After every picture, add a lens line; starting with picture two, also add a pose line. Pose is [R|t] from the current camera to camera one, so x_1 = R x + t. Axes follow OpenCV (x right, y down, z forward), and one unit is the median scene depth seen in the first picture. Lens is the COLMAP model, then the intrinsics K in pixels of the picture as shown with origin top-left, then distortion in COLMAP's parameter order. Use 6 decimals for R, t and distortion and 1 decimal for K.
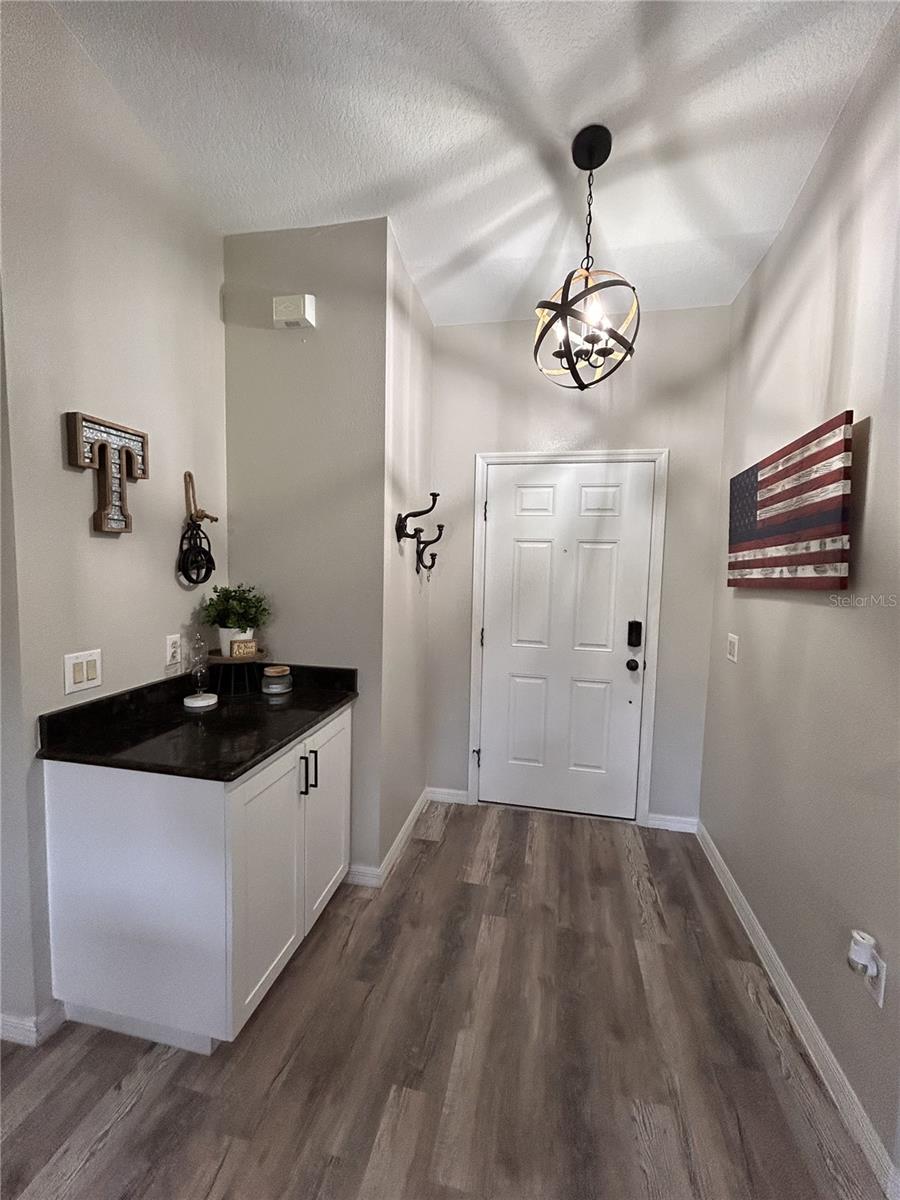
lens RADIAL K [[487.6, 0, 450.0], [0, 487.6, 600.0], [0, 0, 1]] dist [-0.001036, 0.000548]
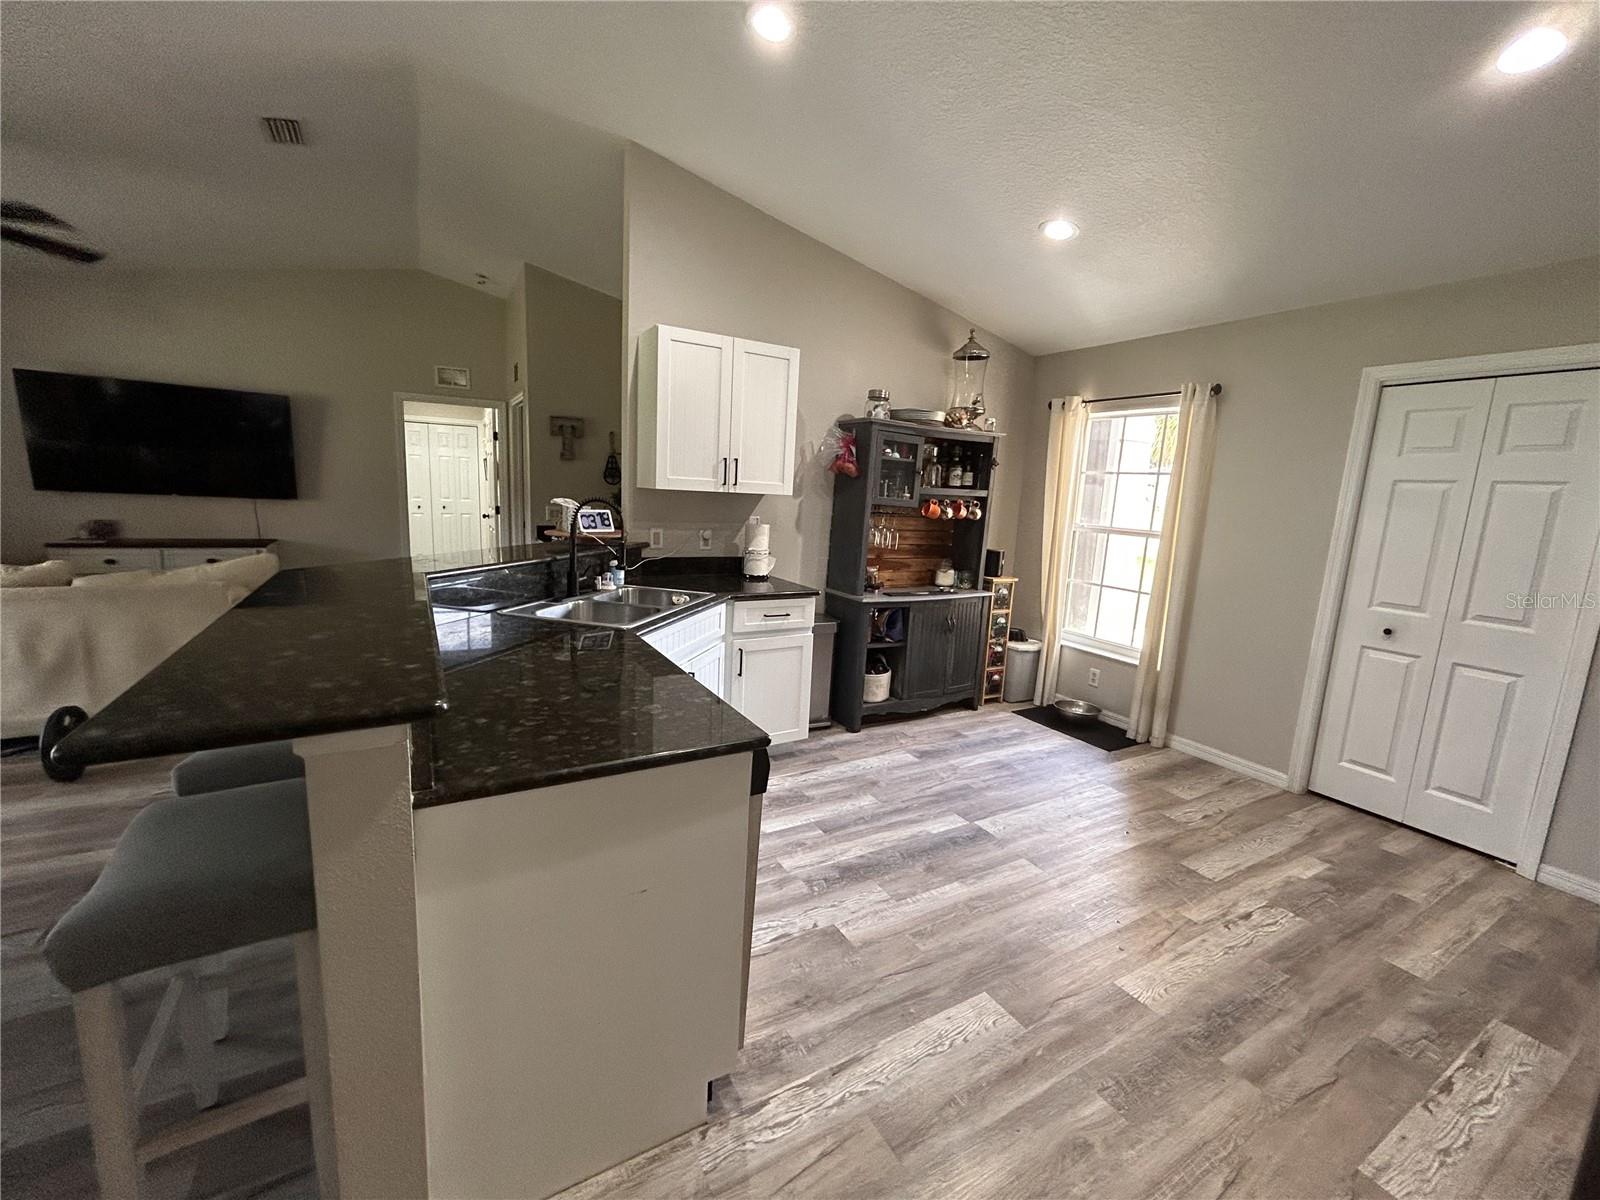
lens RADIAL K [[650.2, 0, 801.9], [0, 650.2, 597.1], [0, 0, 1]] dist [-0.001036, 0.000548]
pose [[0.665853, 0.135568, -0.733663, 2.169846], [-0.088557, 0.990762, 0.102703, 0.088315], [0.740809, -0.003414, 0.671707, -0.286416]]
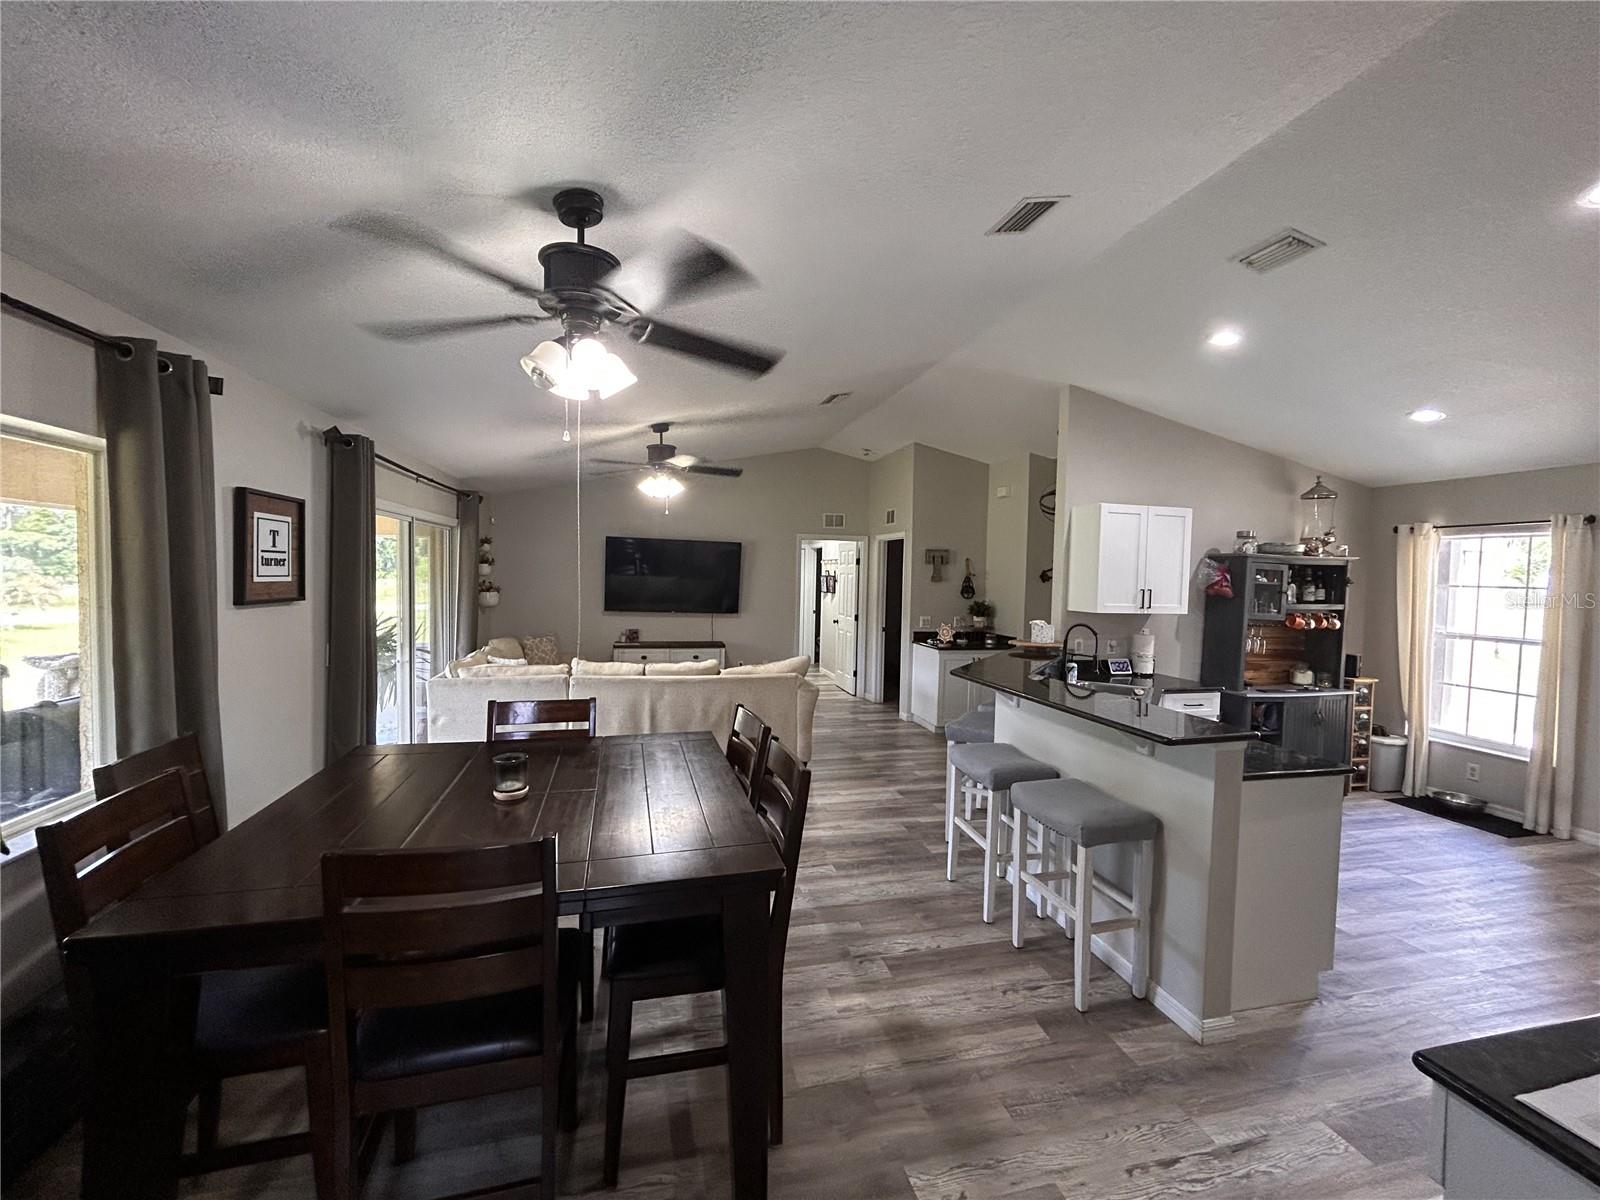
lens RADIAL K [[648.6, 0, 796.2], [0, 648.6, 597.1], [0, 0, 1]] dist [-0.000982, 0.000001]
pose [[0.426934, 0.021500, -0.904027, 2.334304], [-0.077809, 0.996883, -0.013038, 0.076926], [0.900929, 0.075908, 0.427276, -1.402639]]
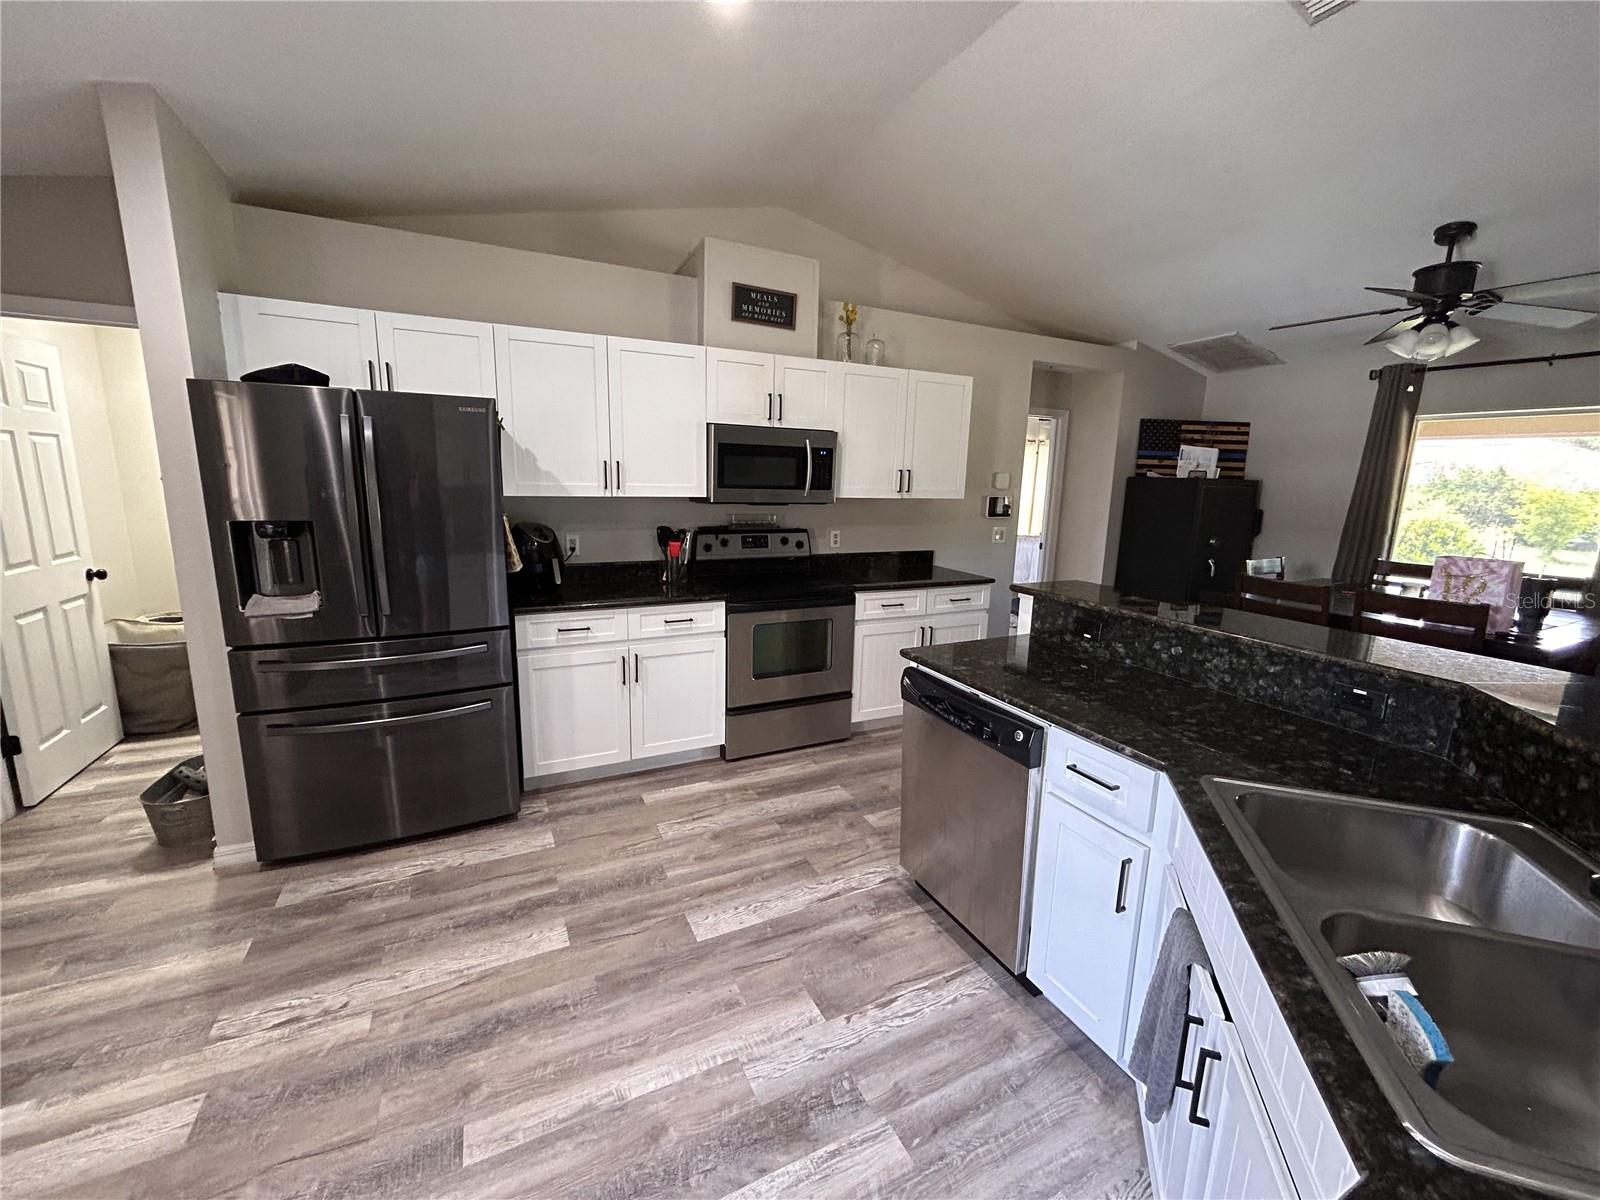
lens RADIAL K [[650.2, 0, 801.9], [0, 650.2, 597.1], [0, 0, 1]] dist [-0.001036, 0.000548]
pose [[-0.615621, -0.183238, 0.766443, 0.885716], [0.021089, 0.968412, 0.248463, -0.077690], [-0.787760, 0.169123, -0.592310, 0.974074]]
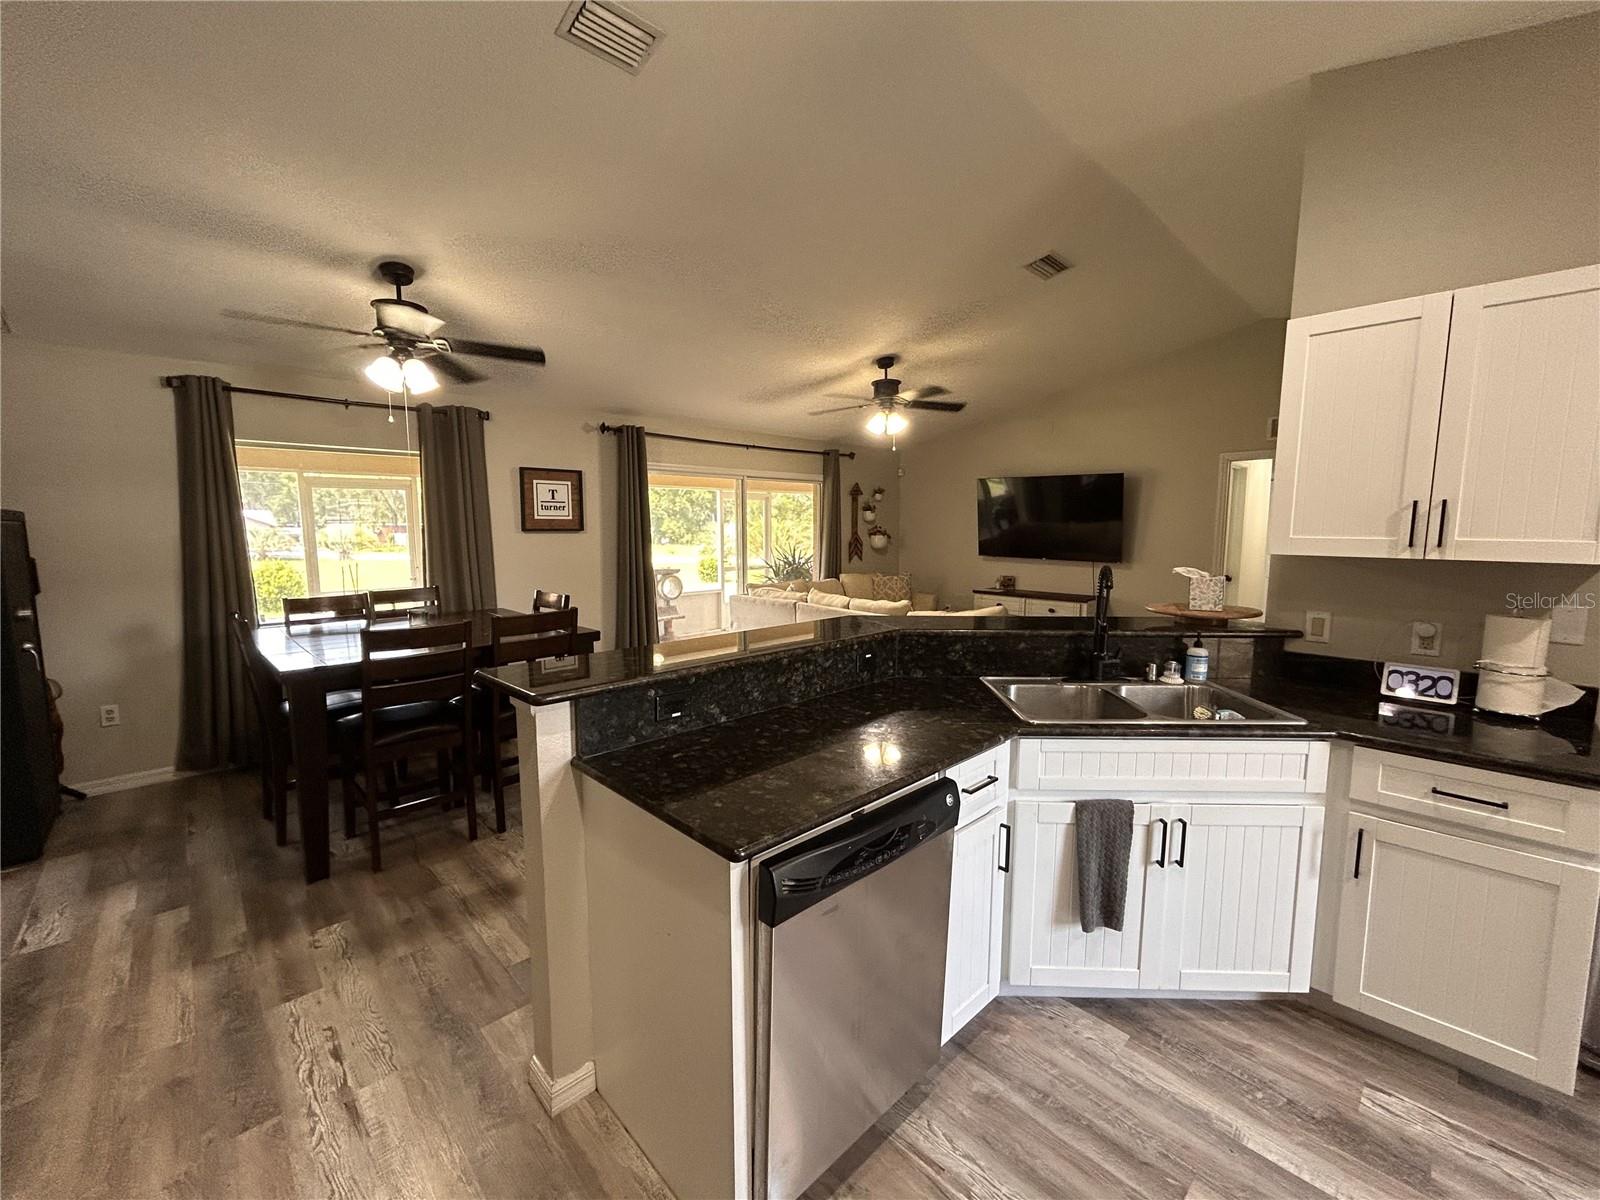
lens RADIAL K [[650.2, 0, 801.9], [0, 650.2, 597.1], [0, 0, 1]] dist [-0.001036, 0.000548]
pose [[-0.567502, 0.071225, -0.820286, 2.087915], [-0.071276, 0.988262, 0.135122, 0.000117], [0.820281, 0.135149, -0.555764, 0.496082]]
